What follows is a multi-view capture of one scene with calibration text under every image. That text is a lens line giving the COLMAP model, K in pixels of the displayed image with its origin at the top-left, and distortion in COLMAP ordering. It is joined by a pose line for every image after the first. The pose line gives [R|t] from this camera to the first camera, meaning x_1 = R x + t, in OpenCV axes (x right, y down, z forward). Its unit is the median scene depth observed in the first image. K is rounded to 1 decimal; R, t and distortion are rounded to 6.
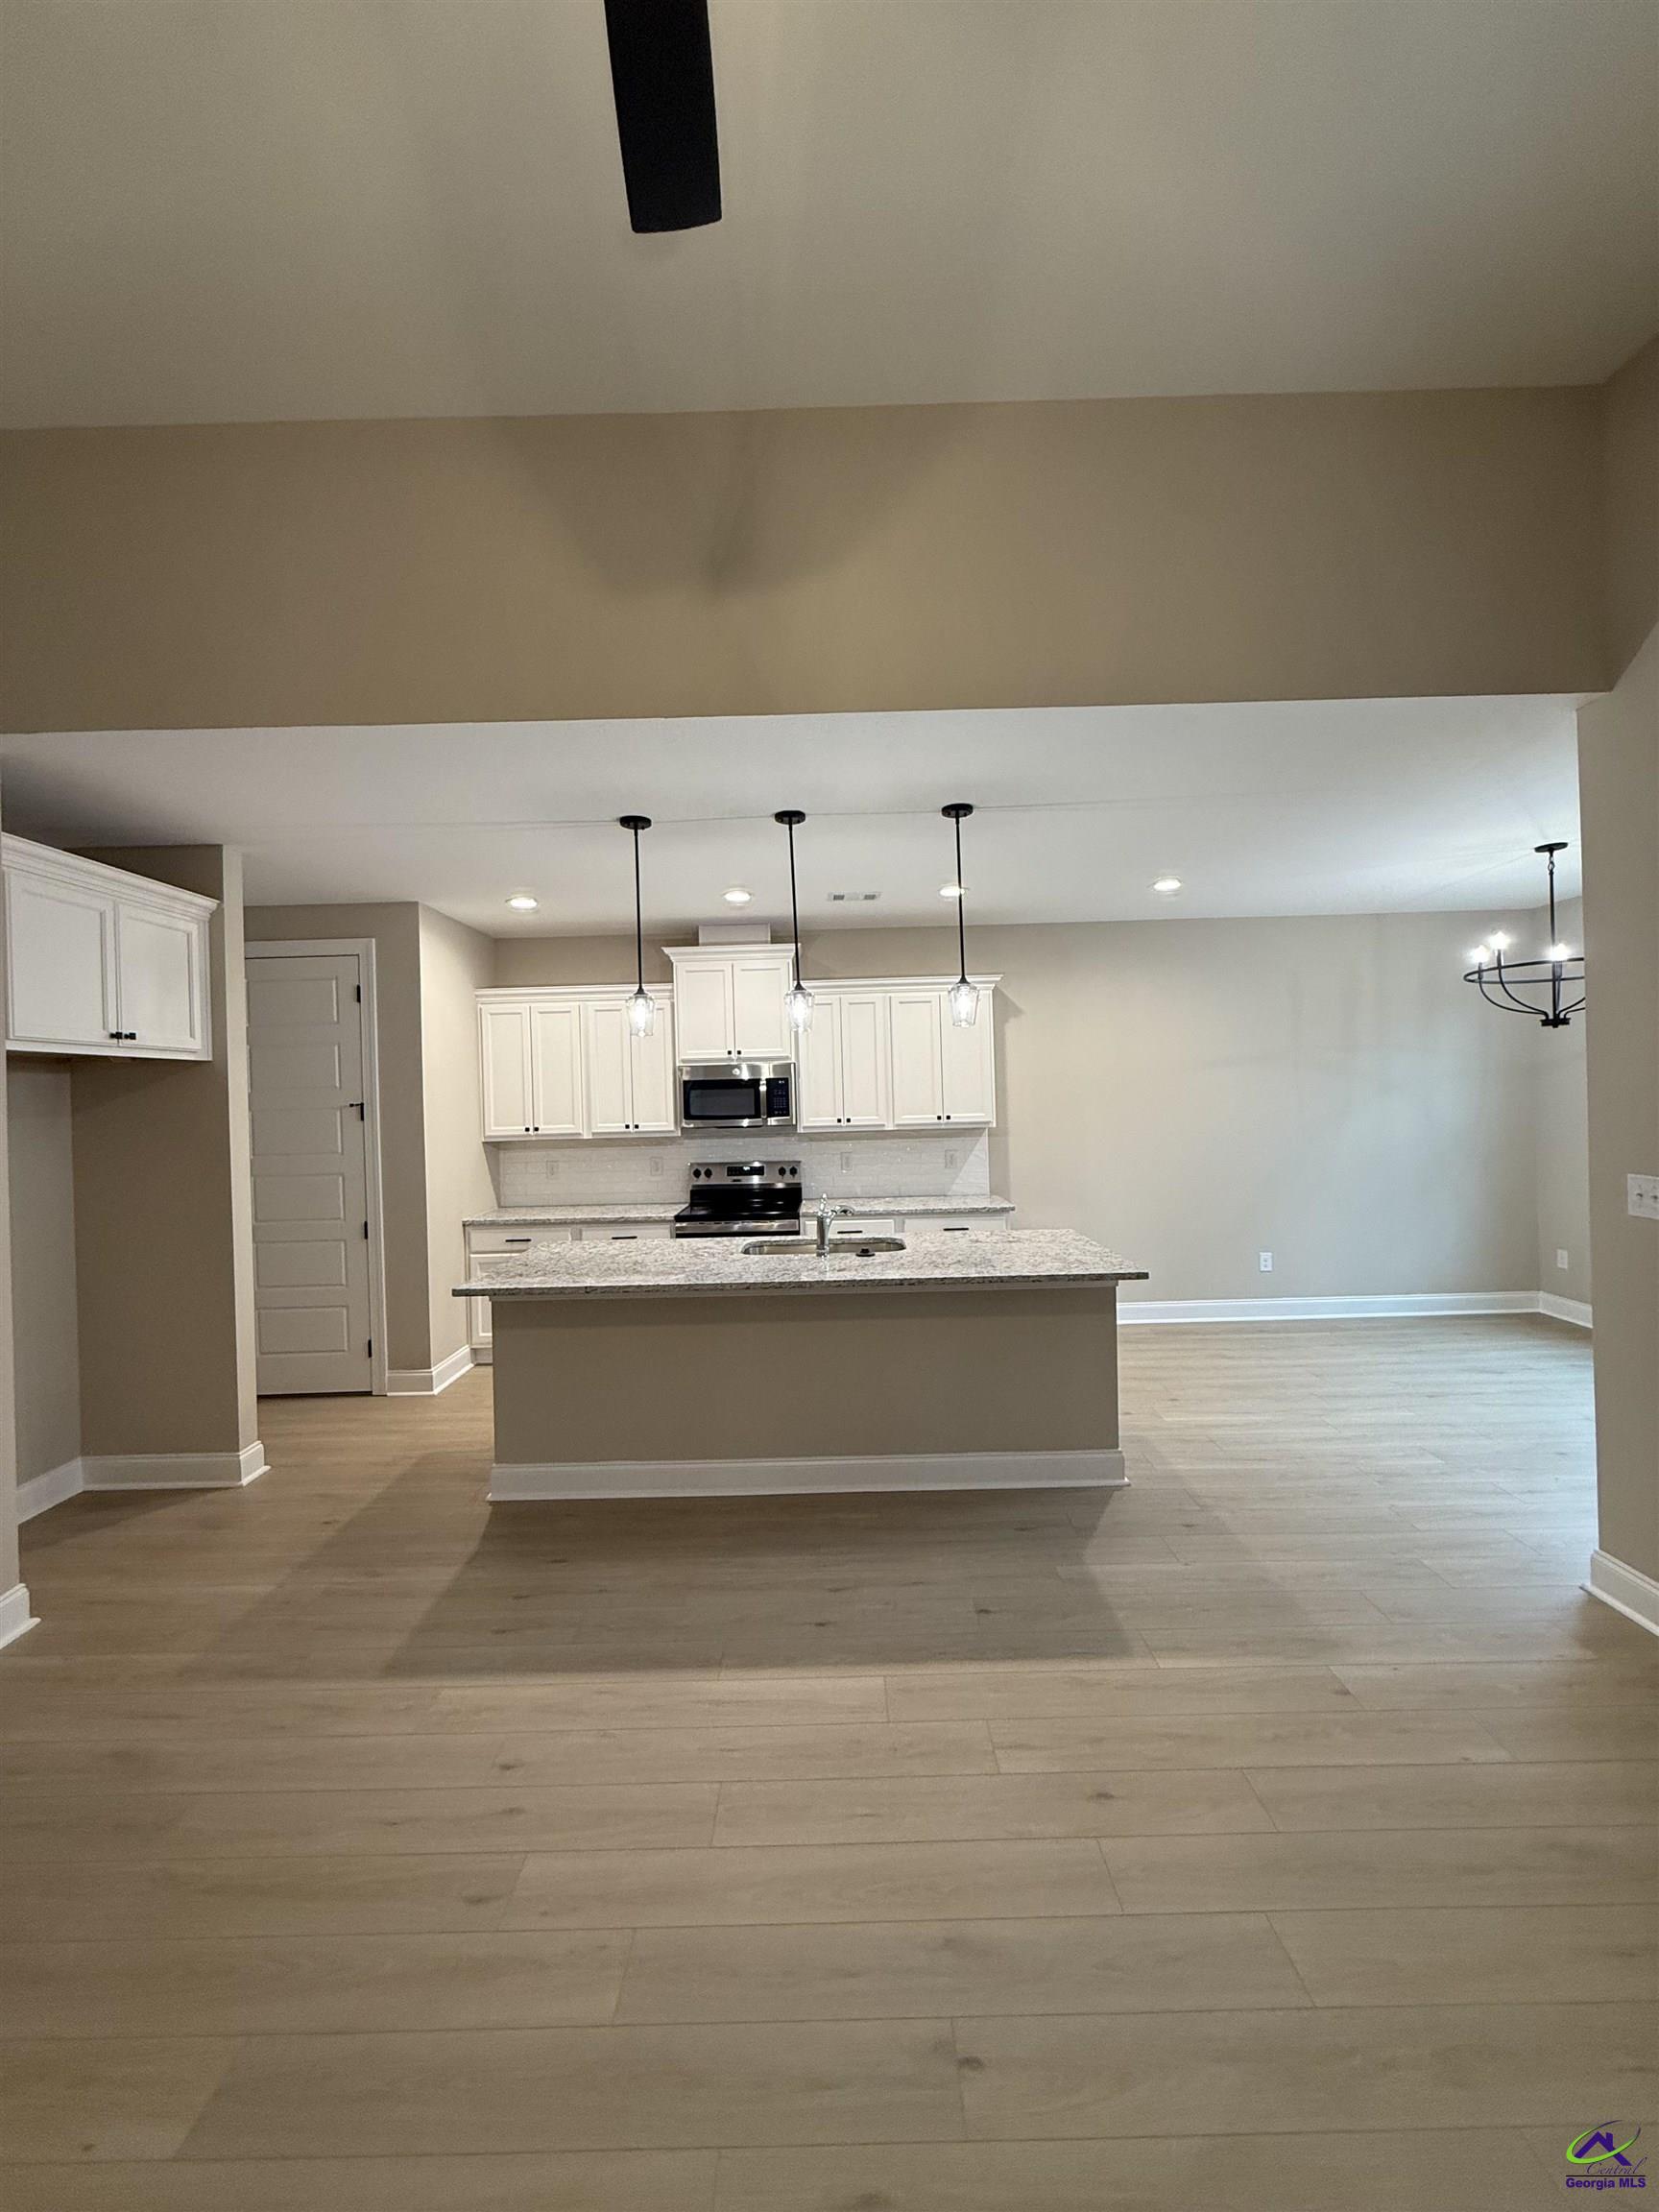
lens RADIAL K [[886.7, 0, 820.4], [0, 886.7, 1099.7], [0, 0, 1]] dist [0.001462, 0.000218]
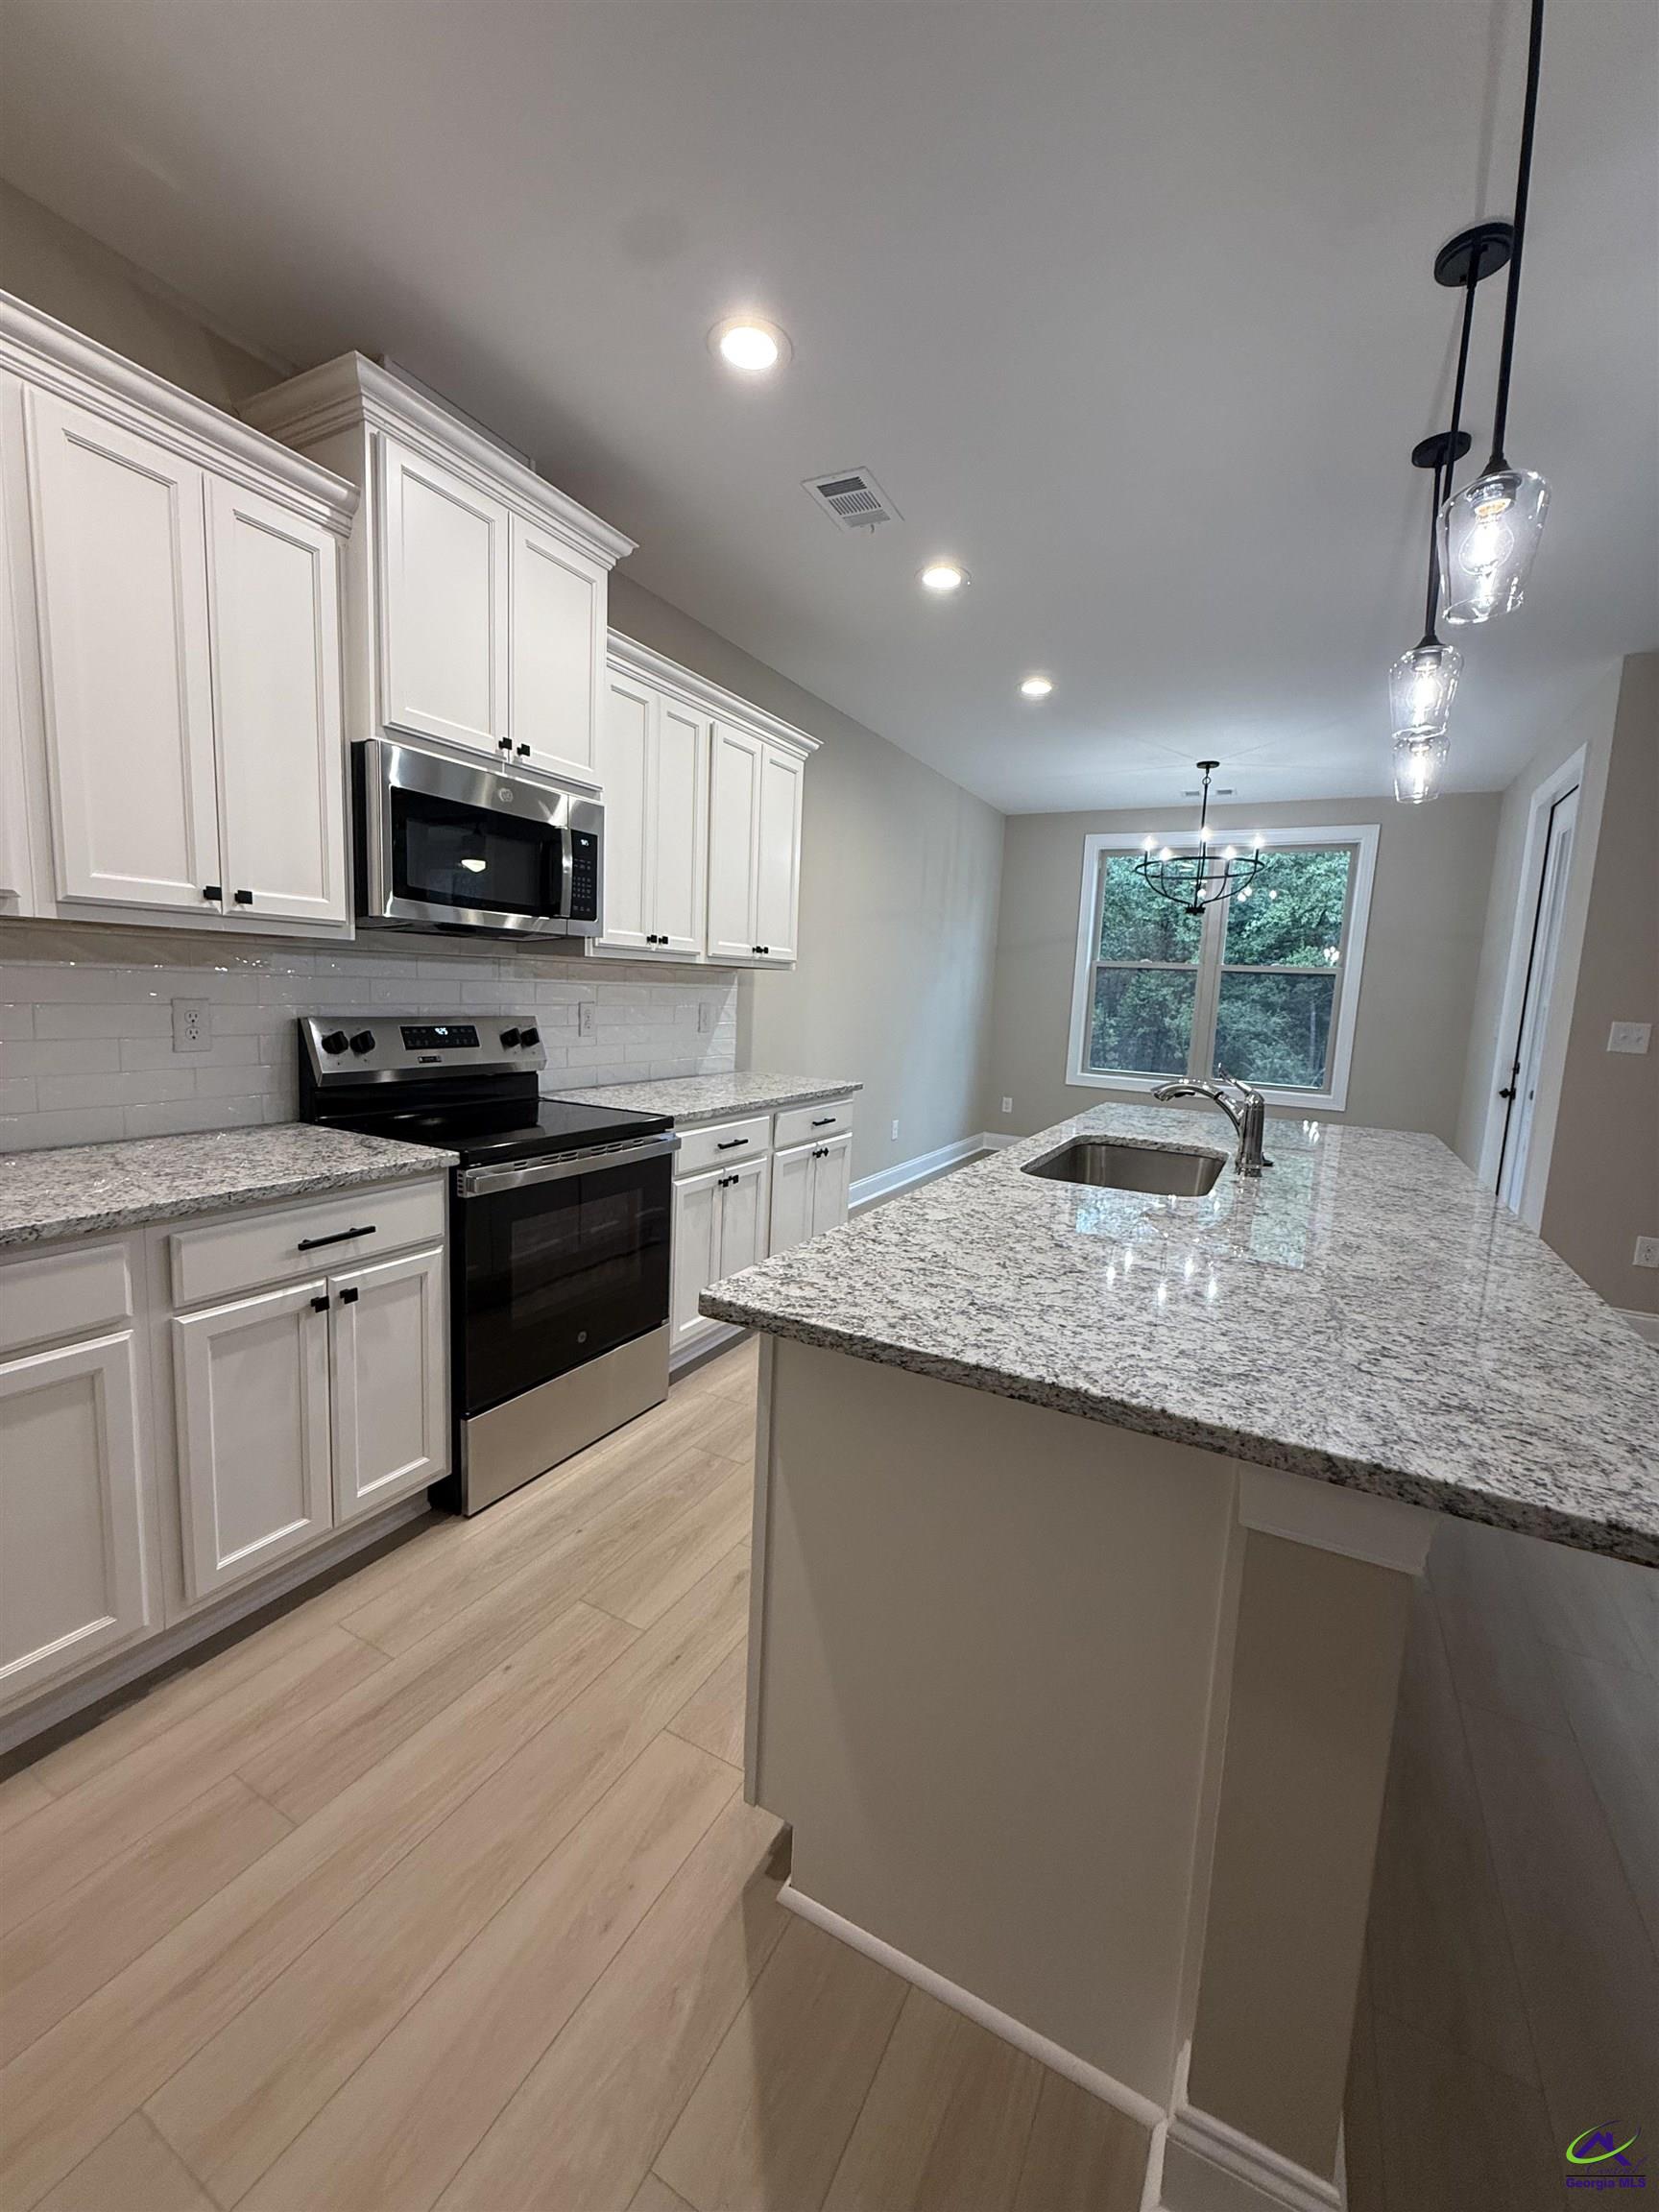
lens RADIAL K [[886.7, 0, 832.3], [0, 886.7, 1098.1], [0, 0, 1]] dist [0.001462, 0.000218]
pose [[0.457208, -0.063703, 0.887075, -0.402357], [-0.052855, 0.993722, 0.098604, 0.059639], [-0.887788, -0.091969, 0.450971, 0.661377]]
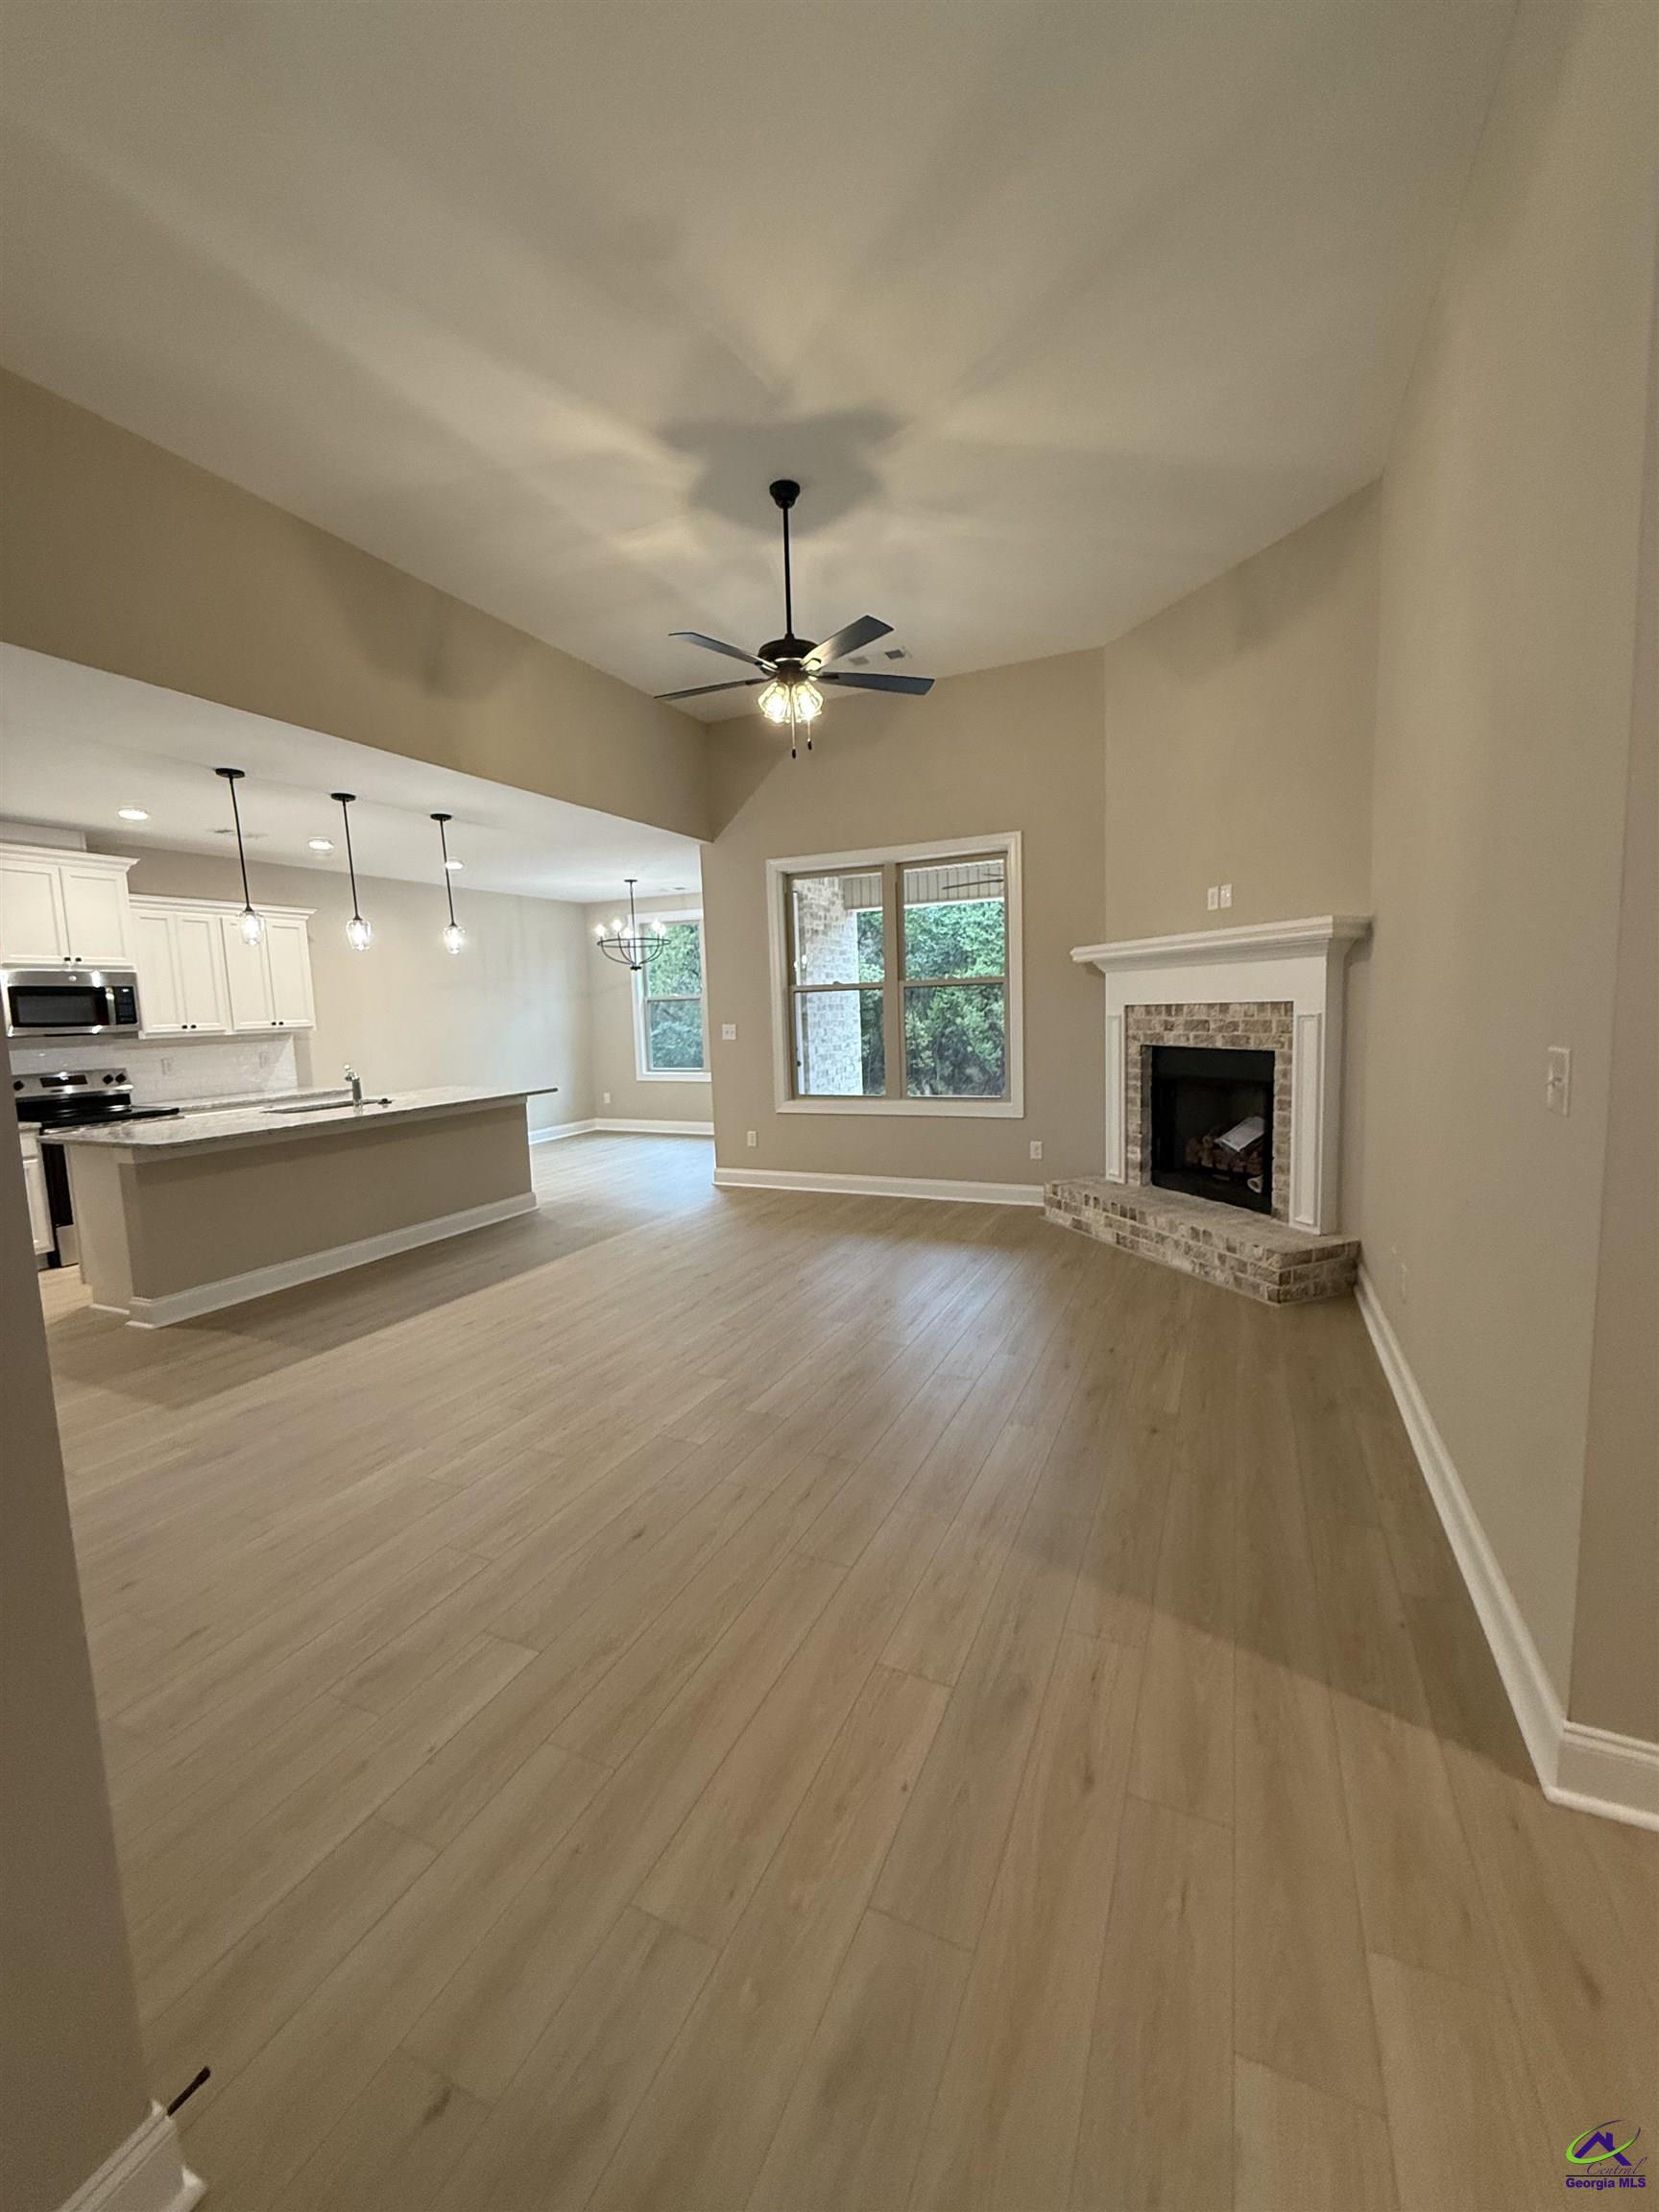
lens RADIAL K [[886.7, 0, 830.9], [0, 886.7, 1099.4], [0, 0, 1]] dist [0.001462, 0.000218]
pose [[0.416124, -0.084734, 0.905351, -0.656460], [0.028018, 0.996371, 0.080375, 0.047313], [-0.908876, -0.008080, 0.416988, -0.200329]]
